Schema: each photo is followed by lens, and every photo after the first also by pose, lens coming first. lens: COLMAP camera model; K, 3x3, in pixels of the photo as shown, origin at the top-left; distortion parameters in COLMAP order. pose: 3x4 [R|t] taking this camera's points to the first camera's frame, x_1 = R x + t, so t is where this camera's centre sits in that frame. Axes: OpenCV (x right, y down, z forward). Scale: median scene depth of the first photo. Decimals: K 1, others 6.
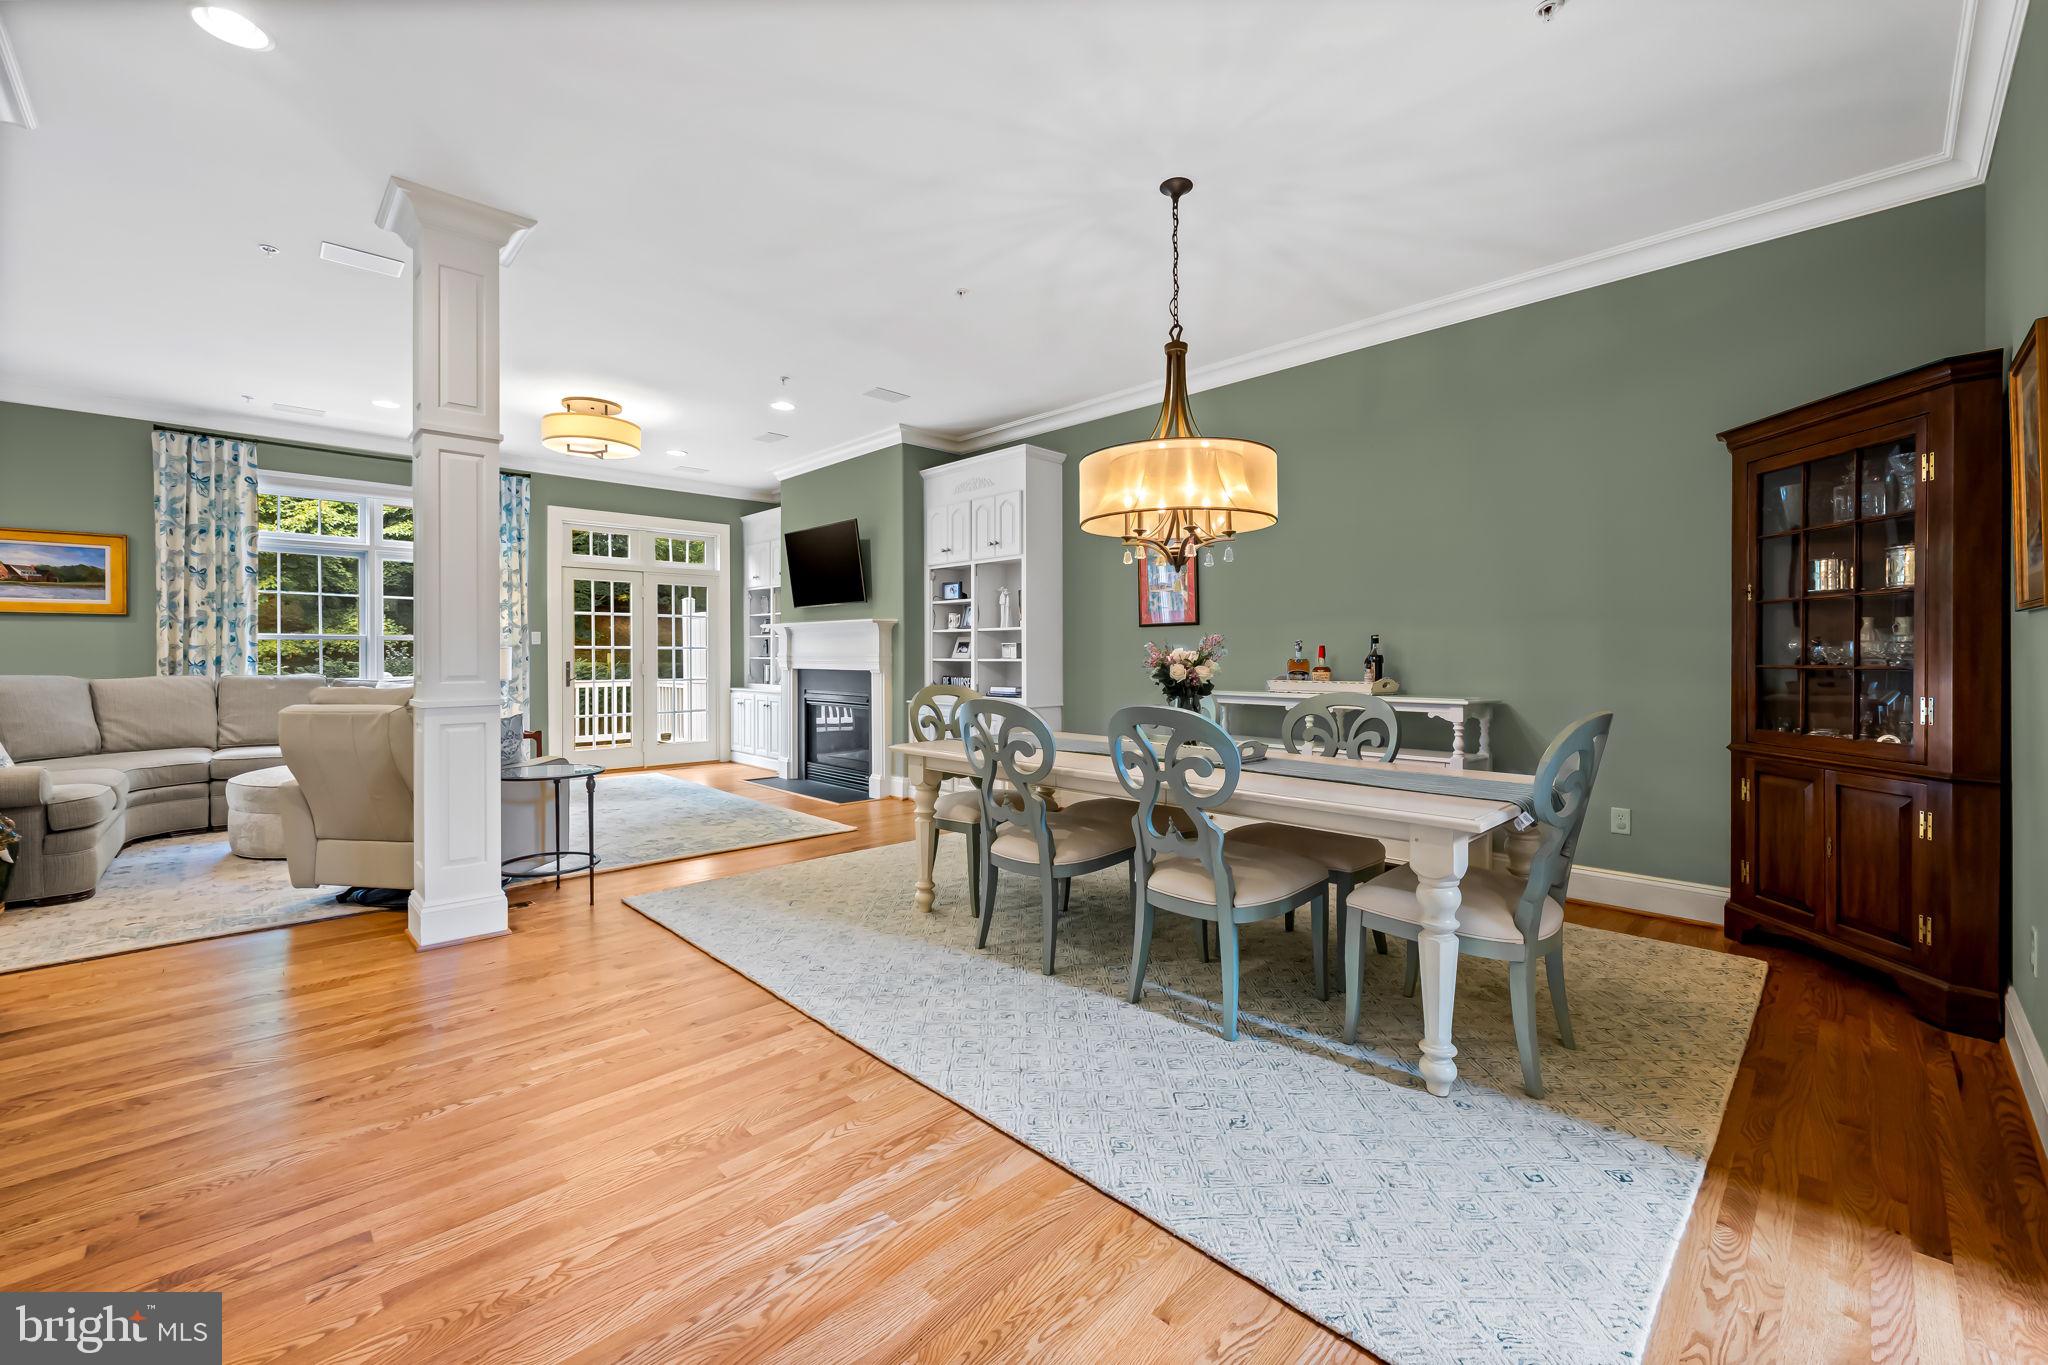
lens RADIAL K [[830.3, 0, 1025.2], [0, 830.3, 650.3], [0, 0, 1]] dist [-0.006989, 0.000433]
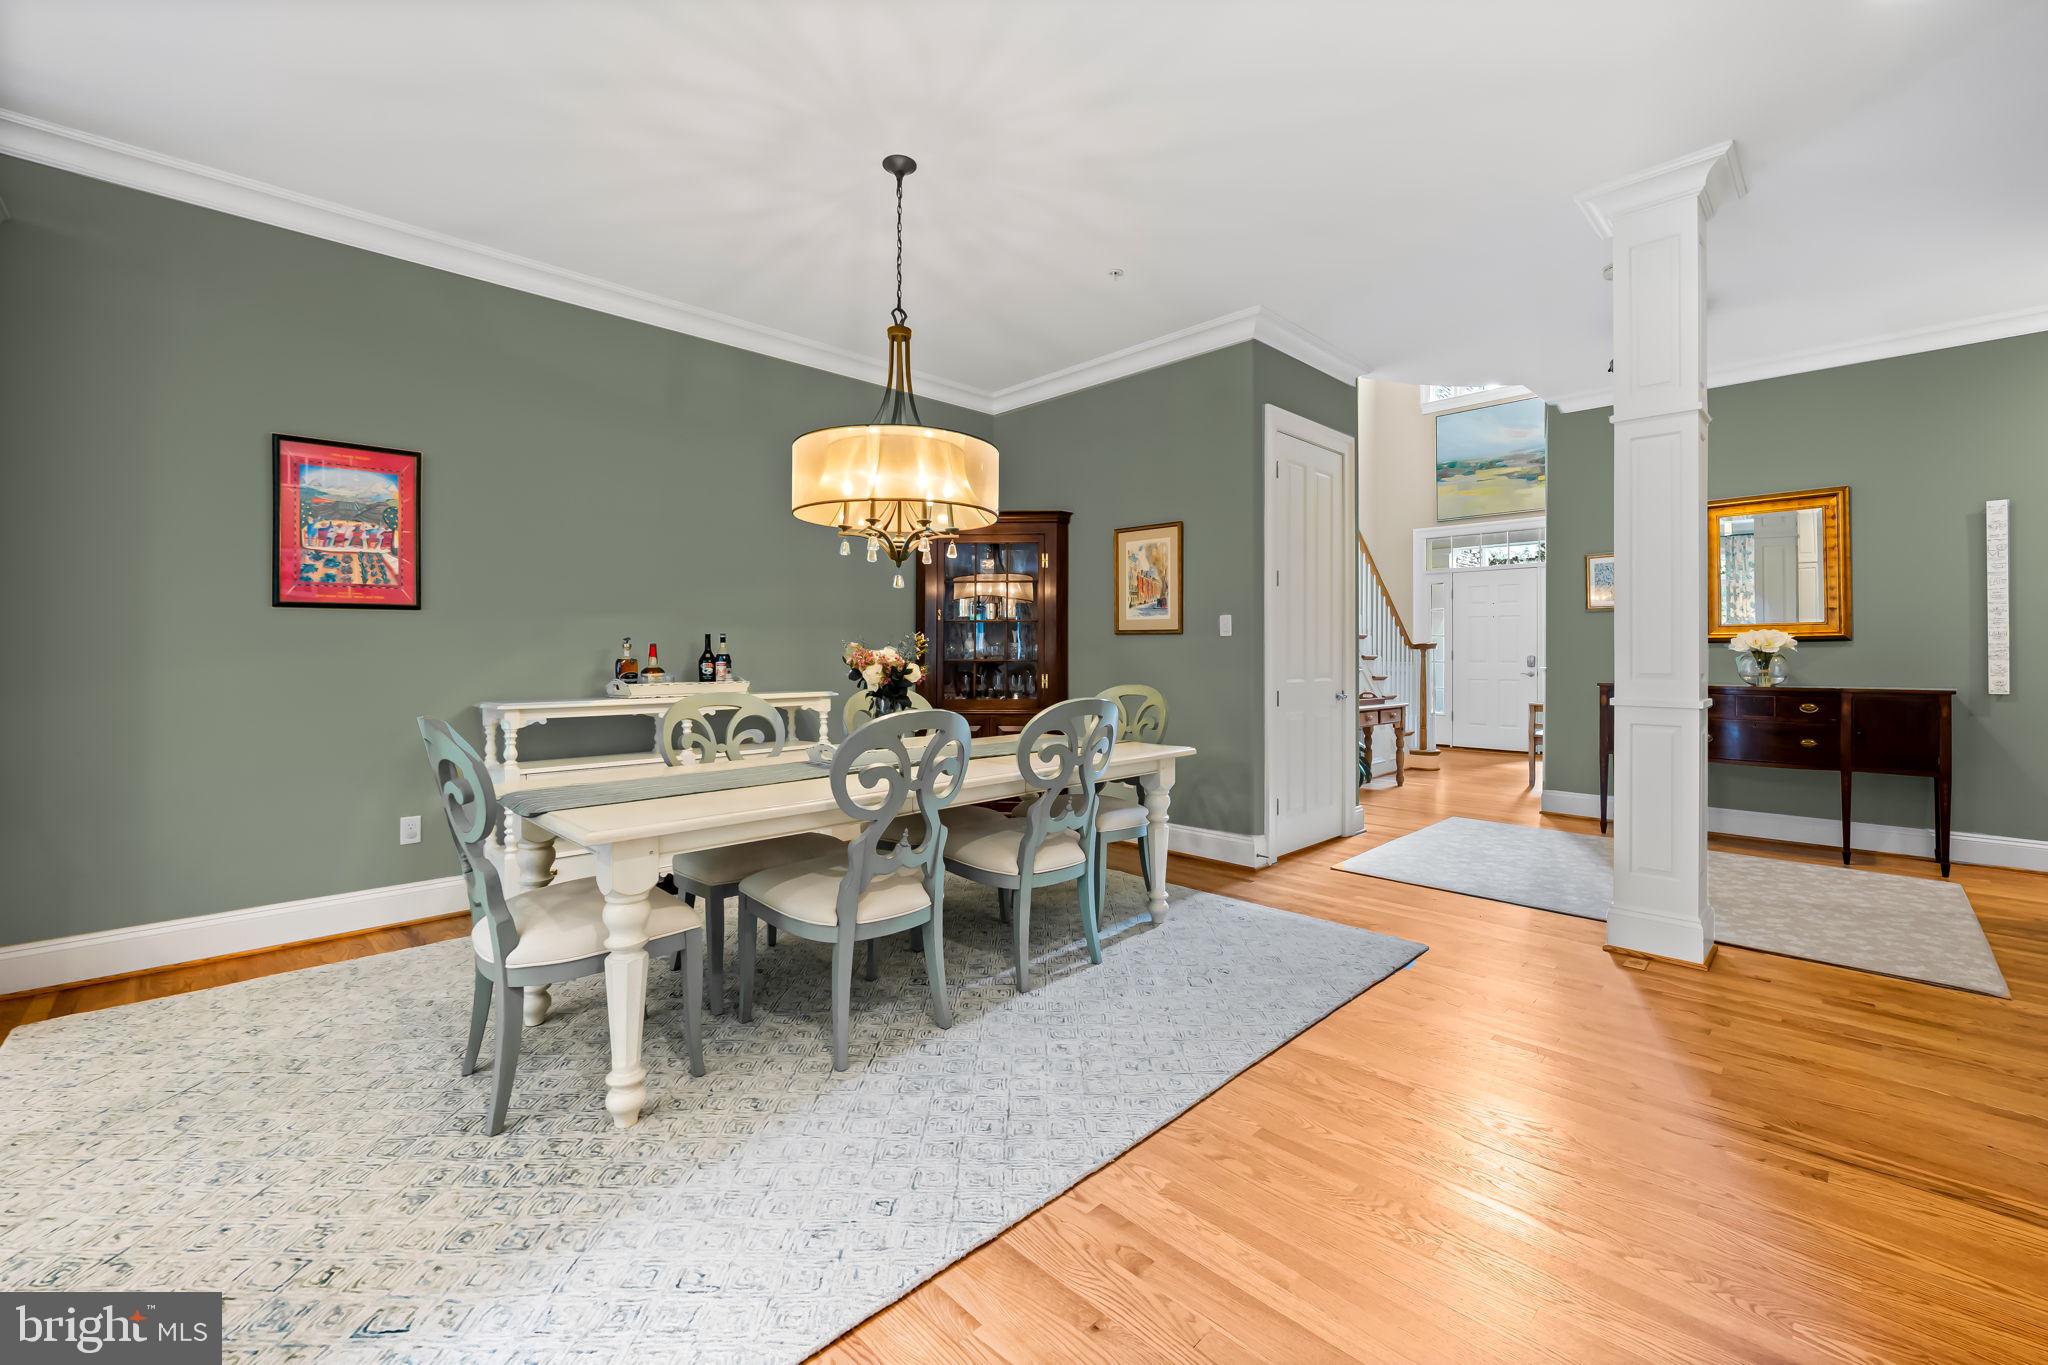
lens RADIAL K [[830.3, 0, 1029.4], [0, 830.3, 648.7], [0, 0, 1]] dist [-0.006989, 0.000433]
pose [[0.000031, 0.004127, 0.999991, -0.845119], [-0.005315, 0.999977, -0.004127, 0.001766], [-0.999986, -0.005315, 0.000053, 0.929995]]
